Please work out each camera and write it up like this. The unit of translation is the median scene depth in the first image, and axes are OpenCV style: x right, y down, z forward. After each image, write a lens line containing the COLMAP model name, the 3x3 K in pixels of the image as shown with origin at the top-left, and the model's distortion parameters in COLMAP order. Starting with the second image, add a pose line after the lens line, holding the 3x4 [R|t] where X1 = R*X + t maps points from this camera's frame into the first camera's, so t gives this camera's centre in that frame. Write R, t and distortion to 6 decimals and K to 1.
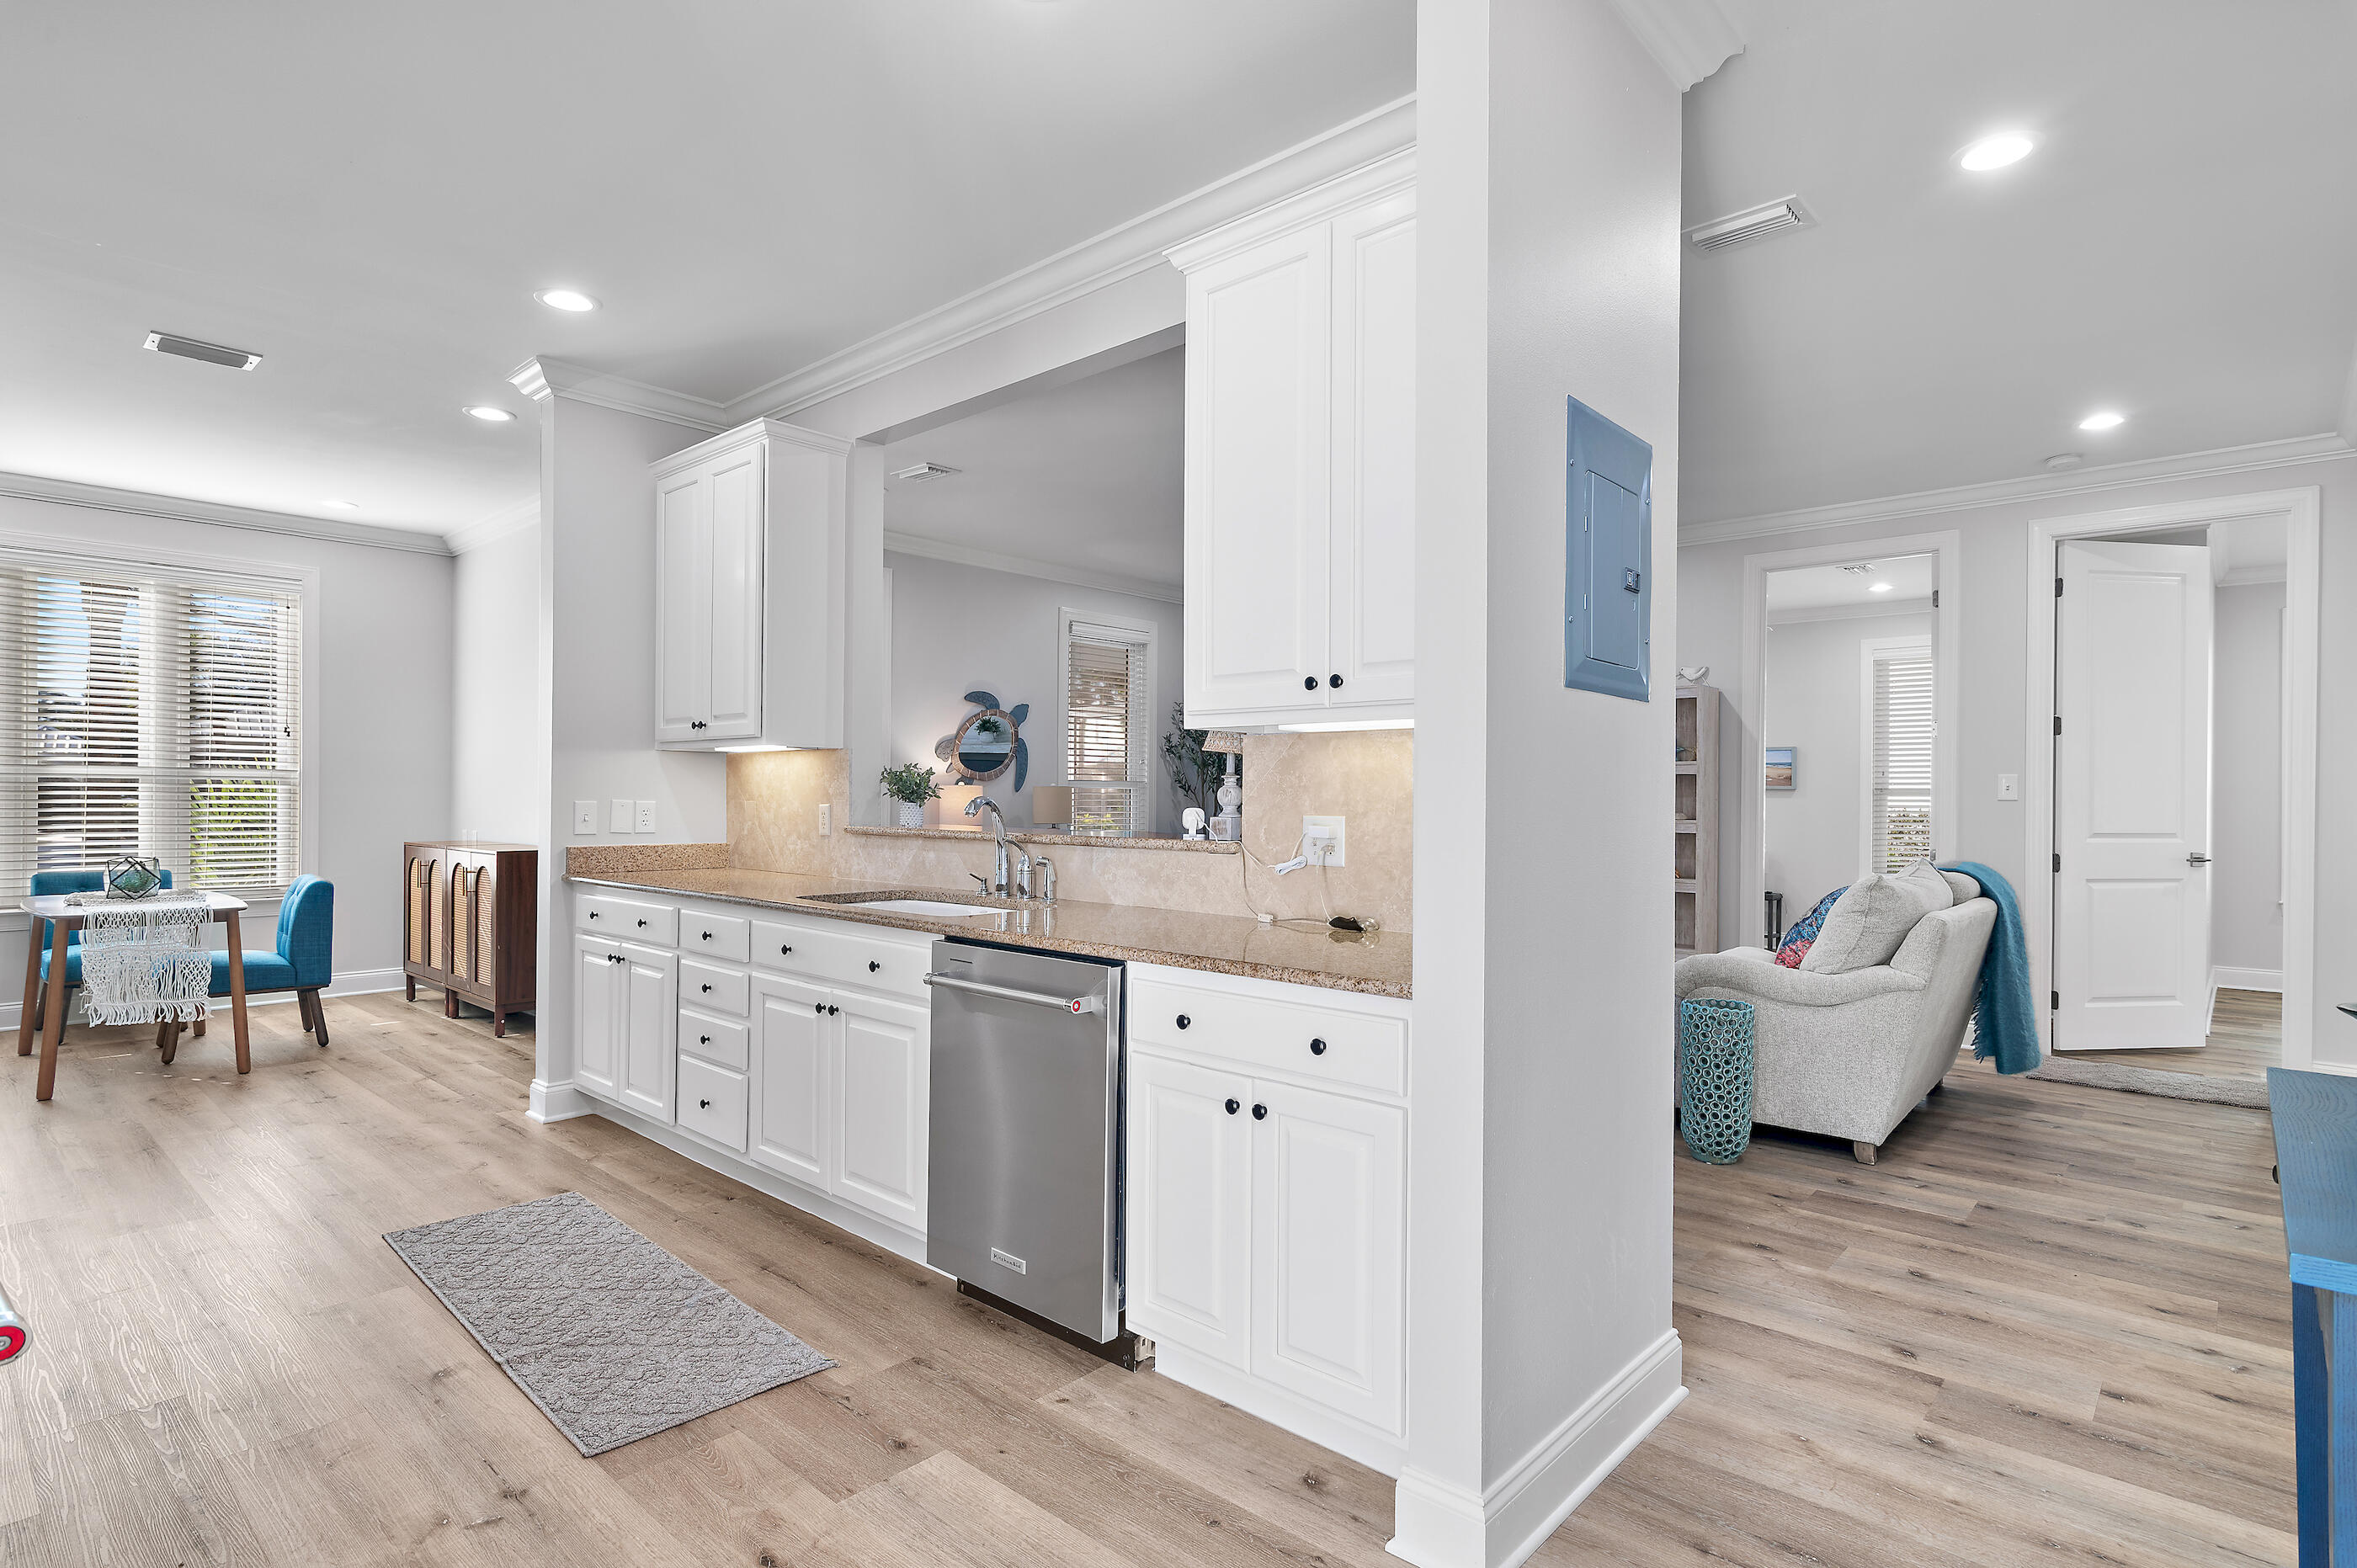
lens RADIAL K [[1173.9, 0, 1173.9], [0, 1173.9, 790.8], [0, 0, 1]] dist [-0.001054, 0.000816]
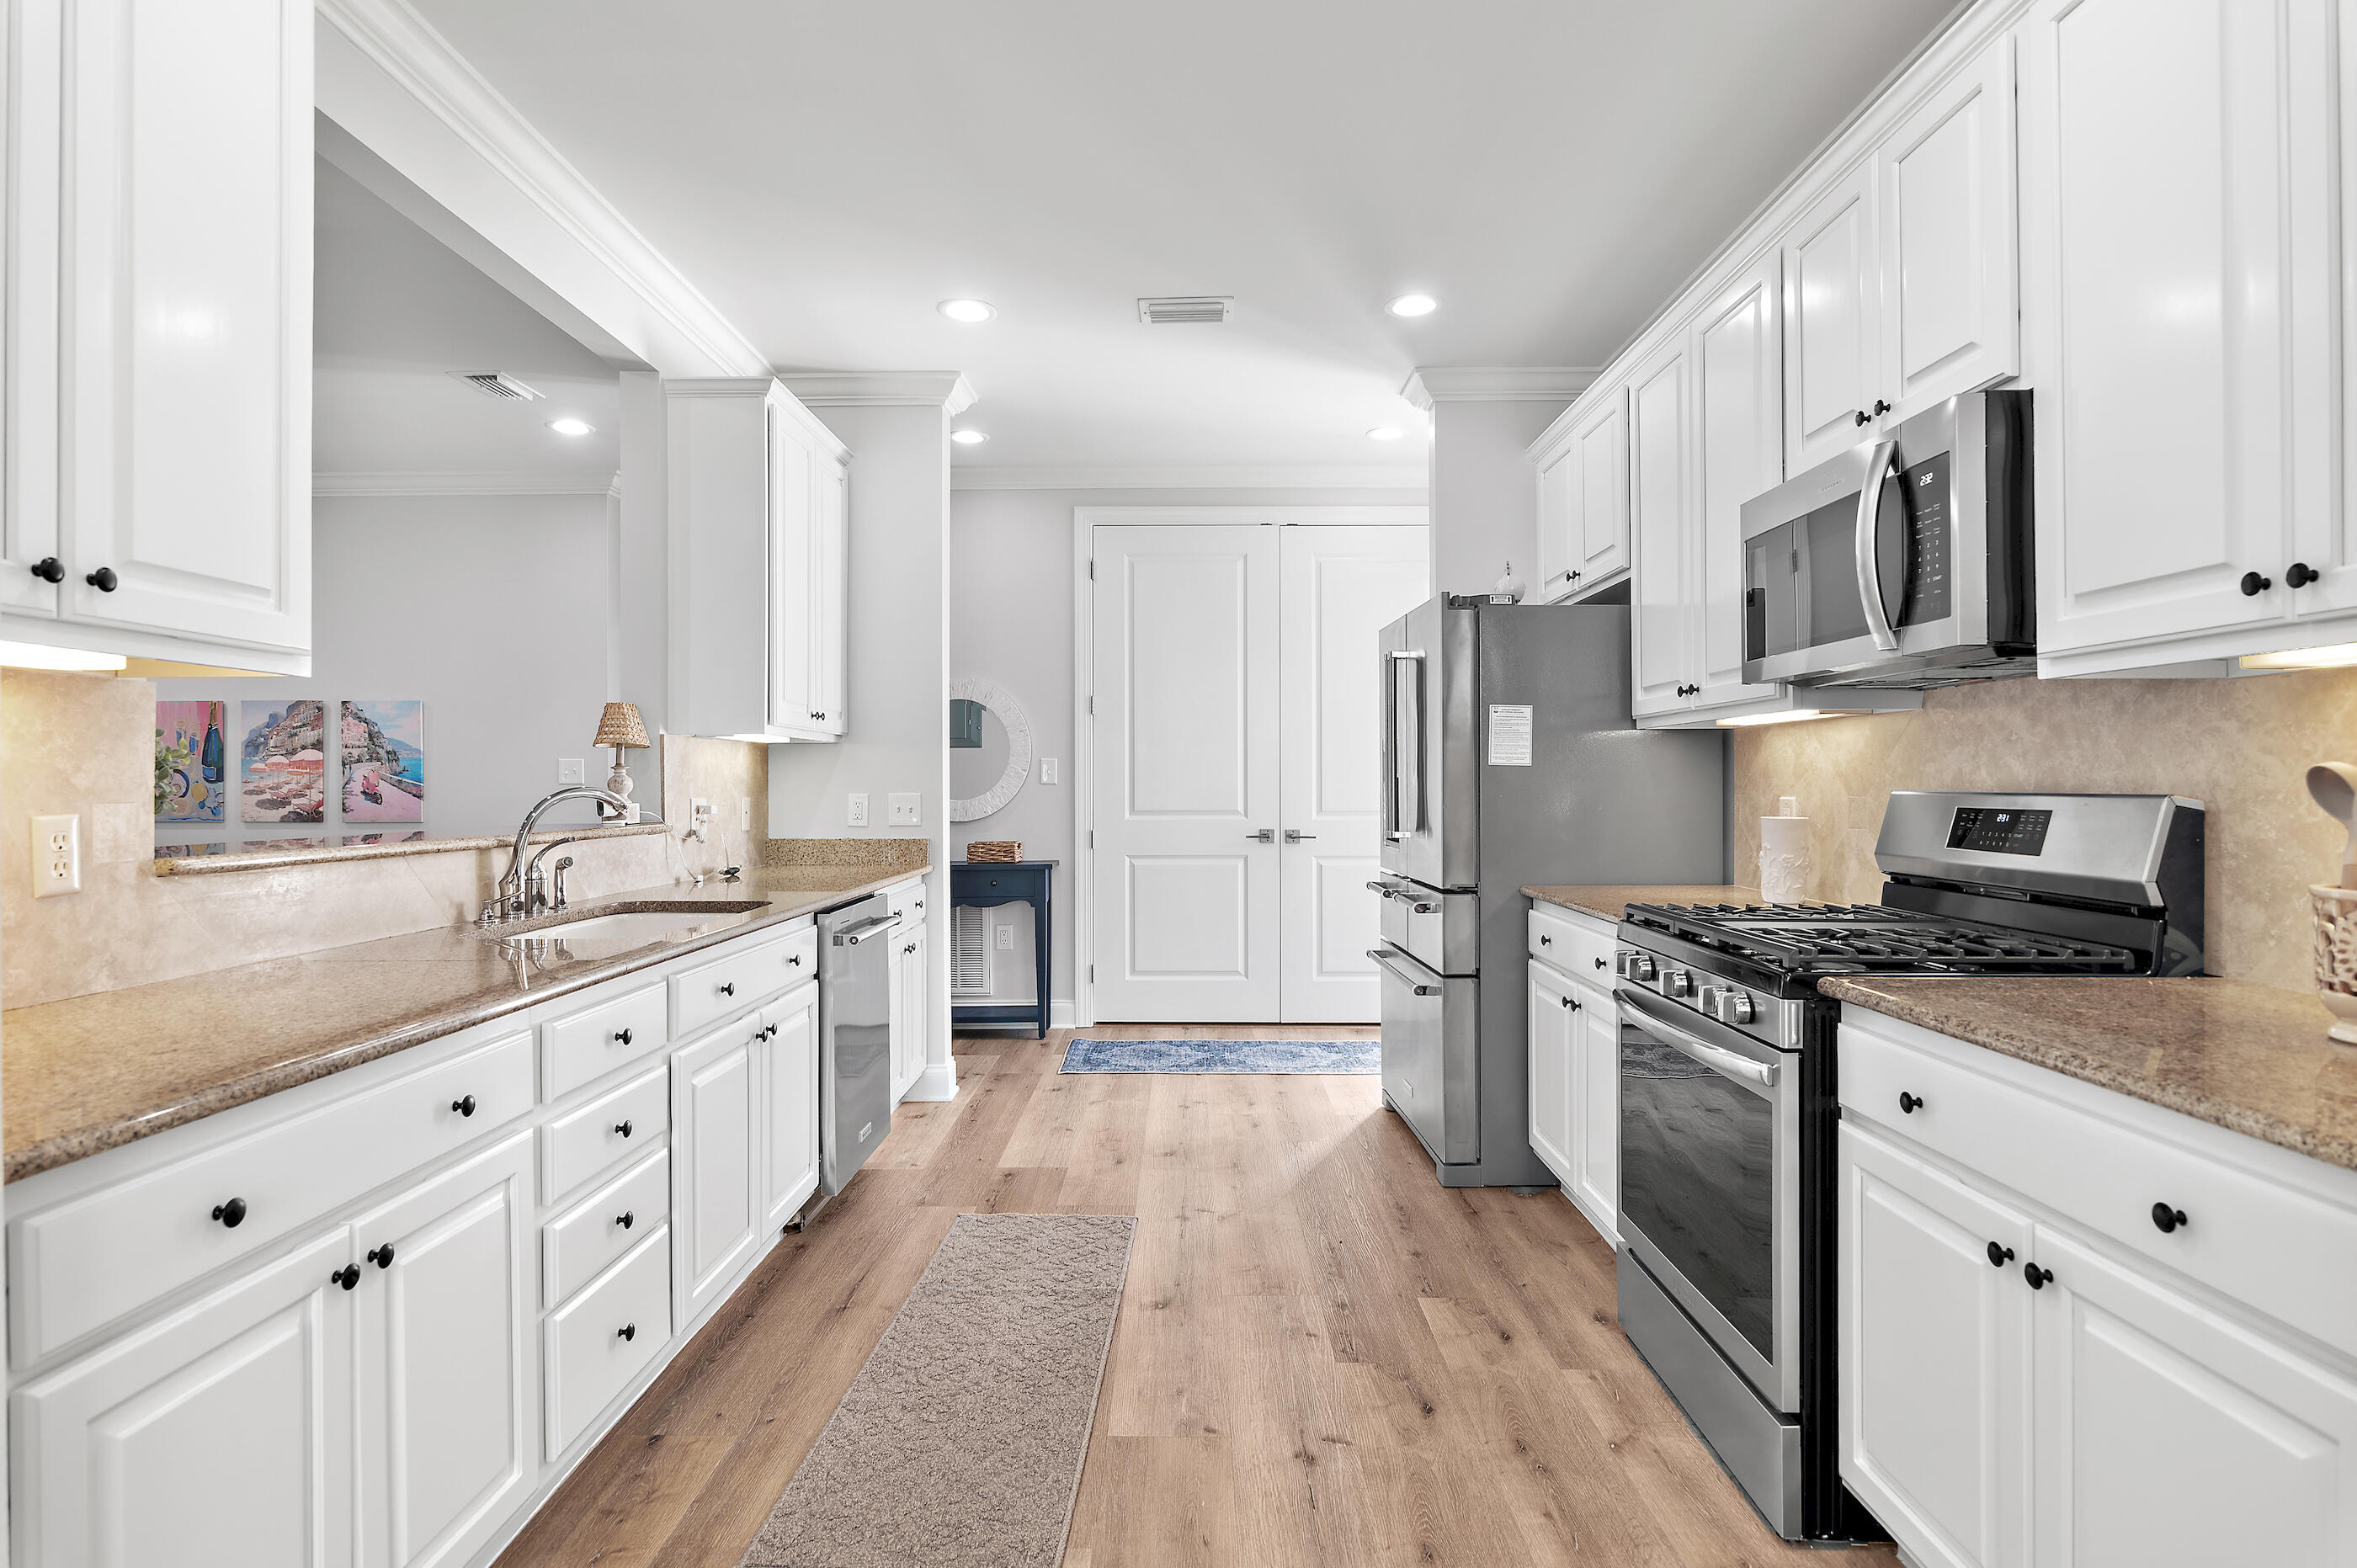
lens RADIAL K [[1185.4, 0, 1178.5], [0, 1185.4, 784.0], [0, 0, 1]] dist [0.003565, -0.014730]
pose [[-0.664722, -0.005099, 0.747073, -0.835466], [-0.004170, 0.999986, 0.003115, -0.001450], [-0.747079, -0.001044, -0.664734, 0.983520]]
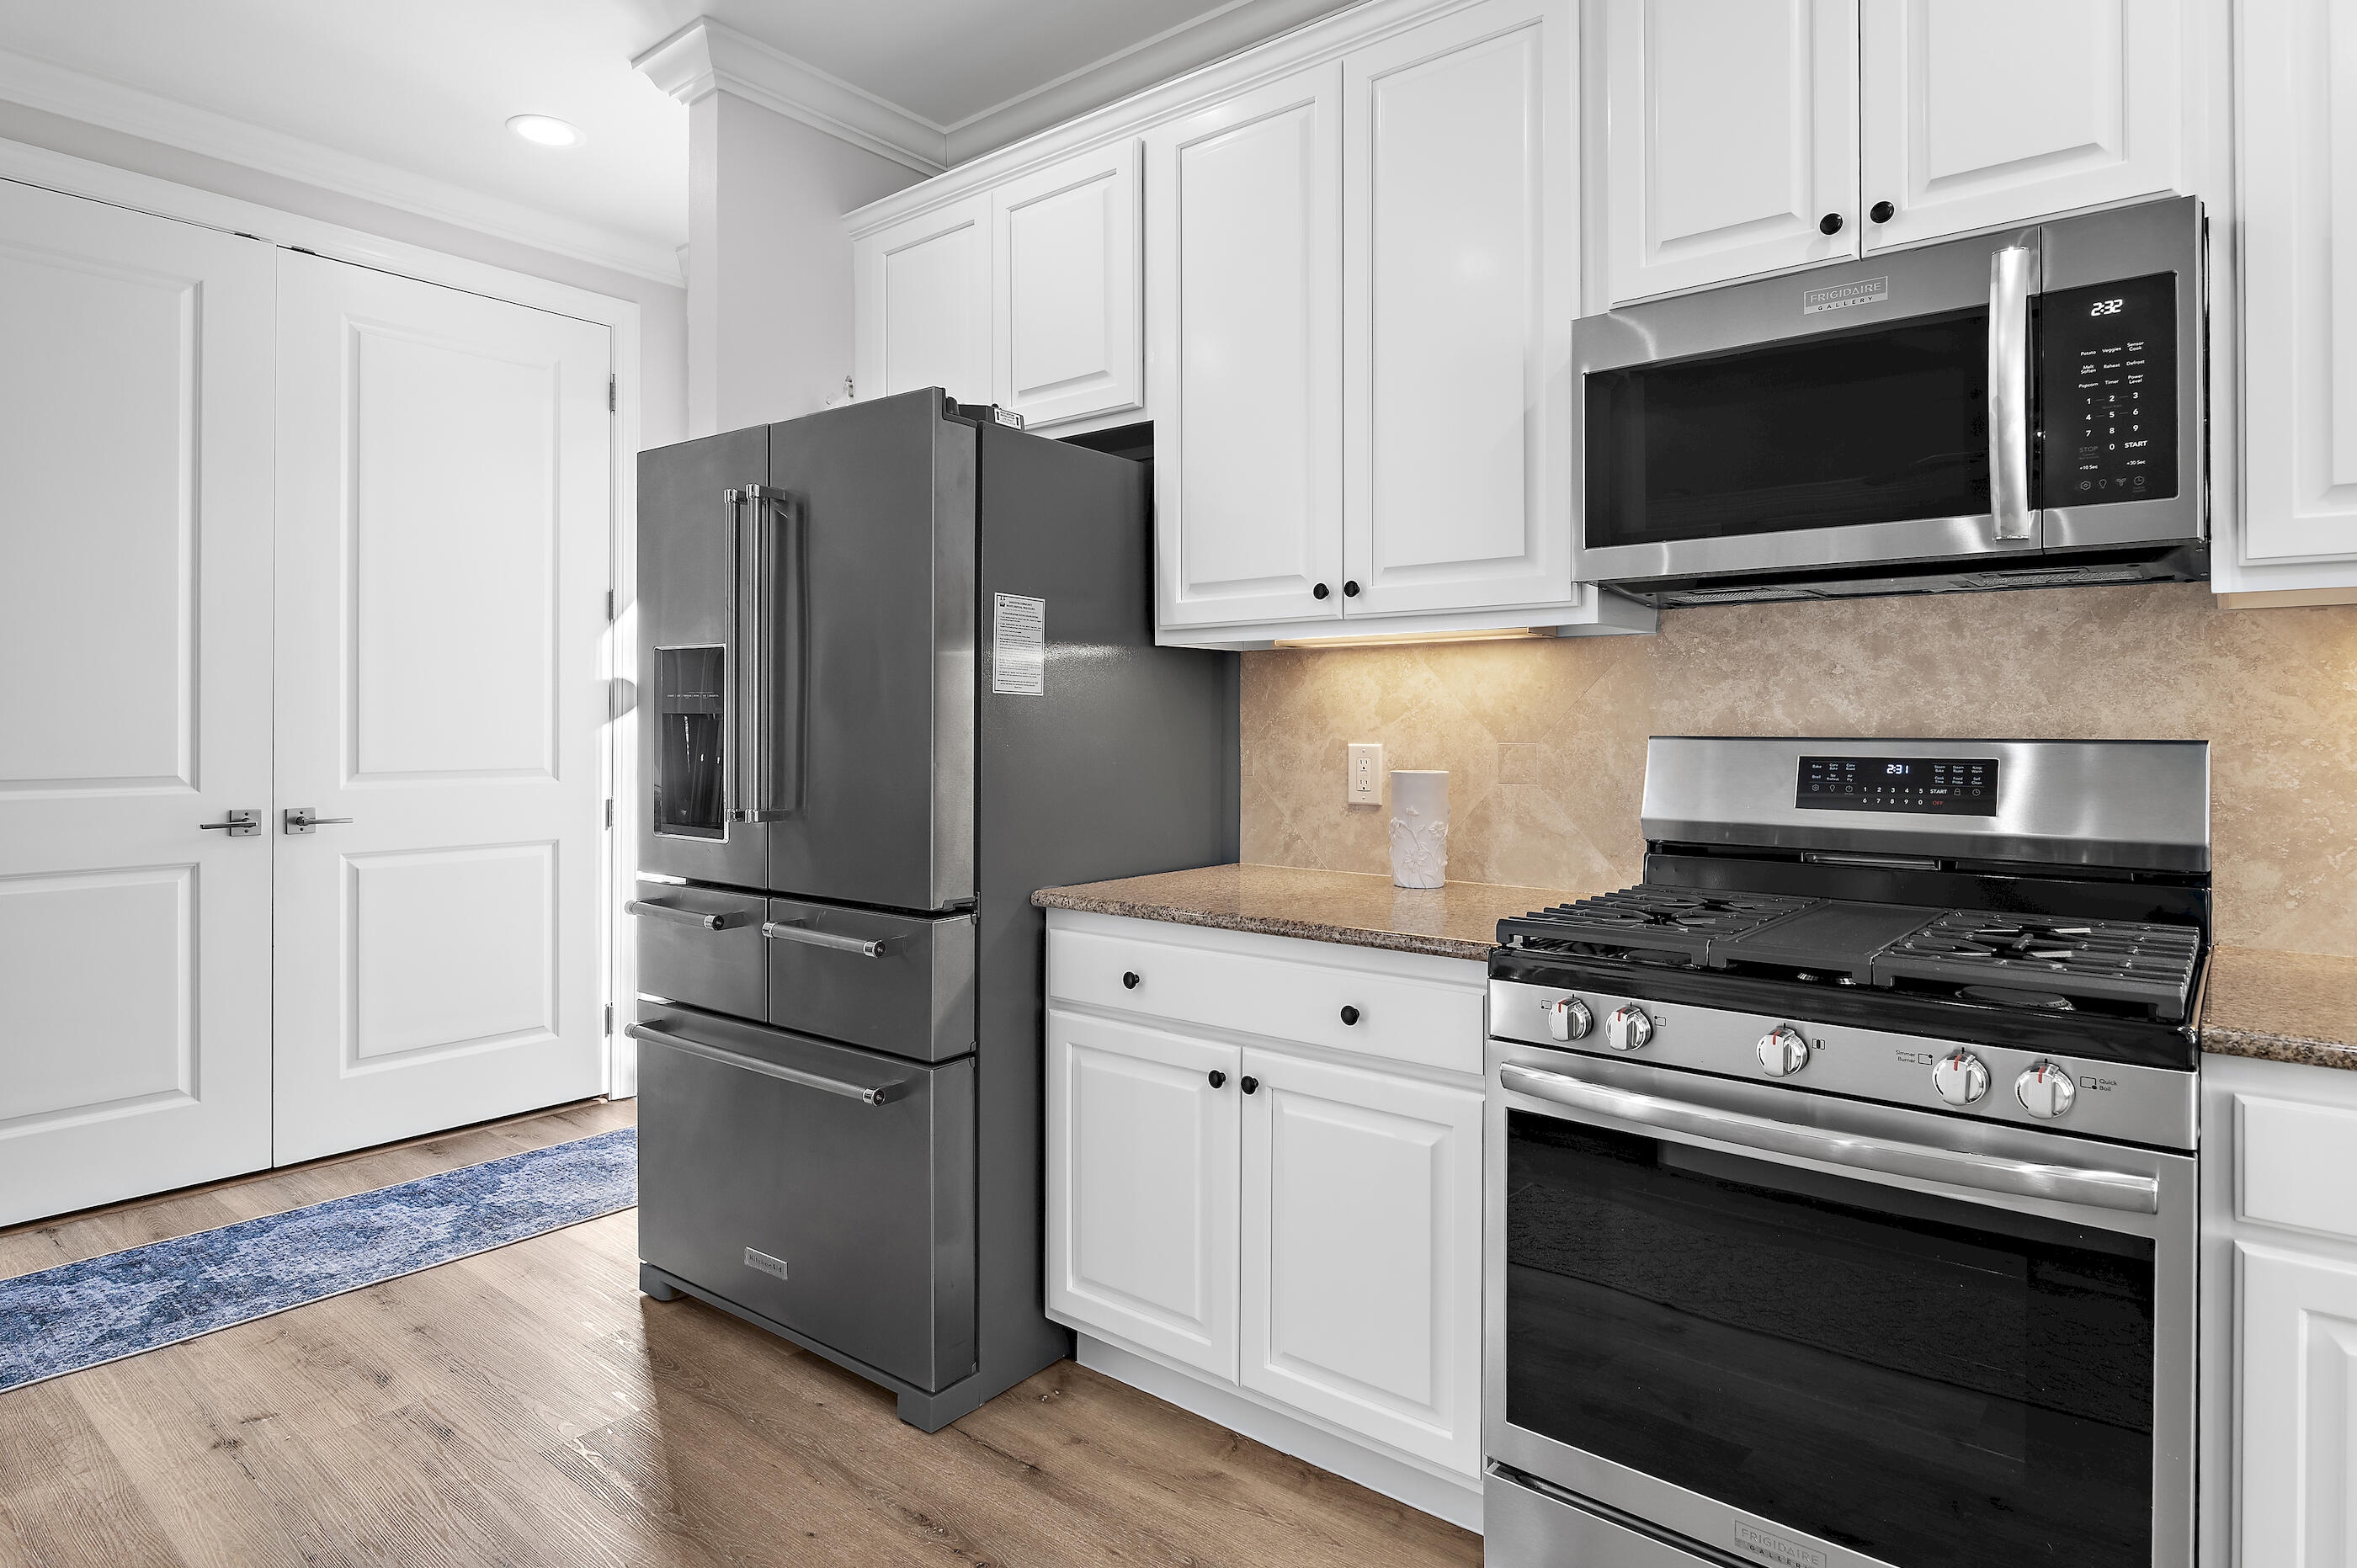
lens RADIAL K [[1290.8, 0, 1176.3], [0, 1290.8, 724.5], [0, 0, 1]] dist [-0.010301, -0.002024]
pose [[-0.998652, -0.006928, -0.051437, -0.410975], [-0.006796, 0.999973, -0.002731, 0.000590], [0.051455, -0.002378, -0.998672, 0.810190]]
